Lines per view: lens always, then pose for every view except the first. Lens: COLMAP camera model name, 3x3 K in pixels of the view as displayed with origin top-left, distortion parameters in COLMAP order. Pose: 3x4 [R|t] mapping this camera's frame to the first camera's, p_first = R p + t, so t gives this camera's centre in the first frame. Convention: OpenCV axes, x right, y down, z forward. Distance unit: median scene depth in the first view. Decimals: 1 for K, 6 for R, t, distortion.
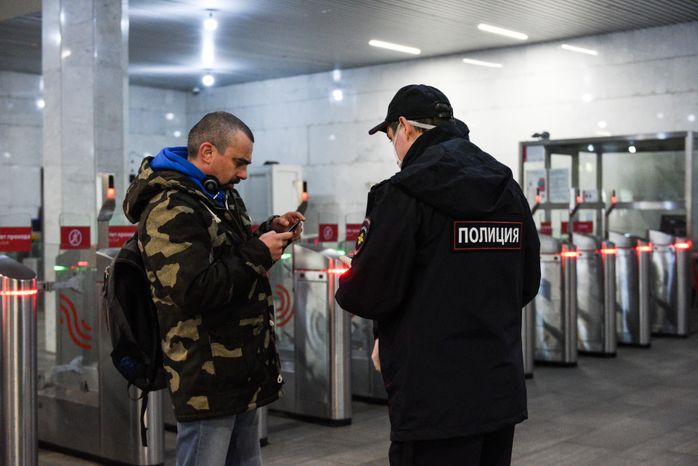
lens RADIAL K [[1005.7, 0, 349.0], [0, 1005.7, 233.0], [0, 0, 1]] dist [-0.000793, -0.027849]
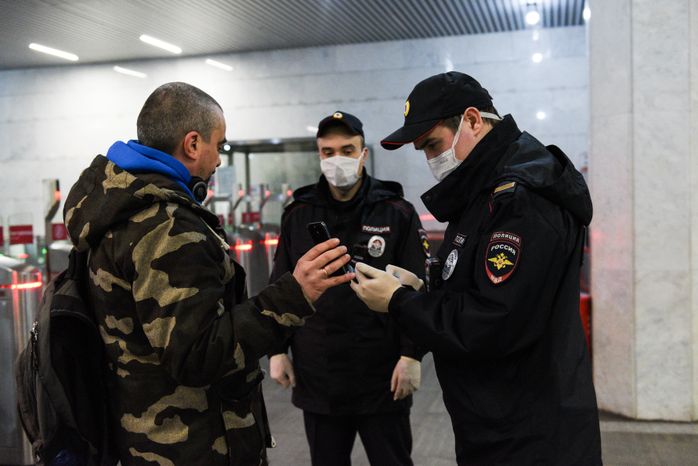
lens RADIAL K [[788.9, 0, 349.0], [0, 788.9, 233.0], [0, 0, 1]] dist [0.021618, 0.007916]
pose [[0.885284, -0.041738, 0.463174, -0.093223], [0.031591, 0.999061, 0.029648, -0.010055], [-0.463977, -0.011615, 0.885771, 0.133863]]
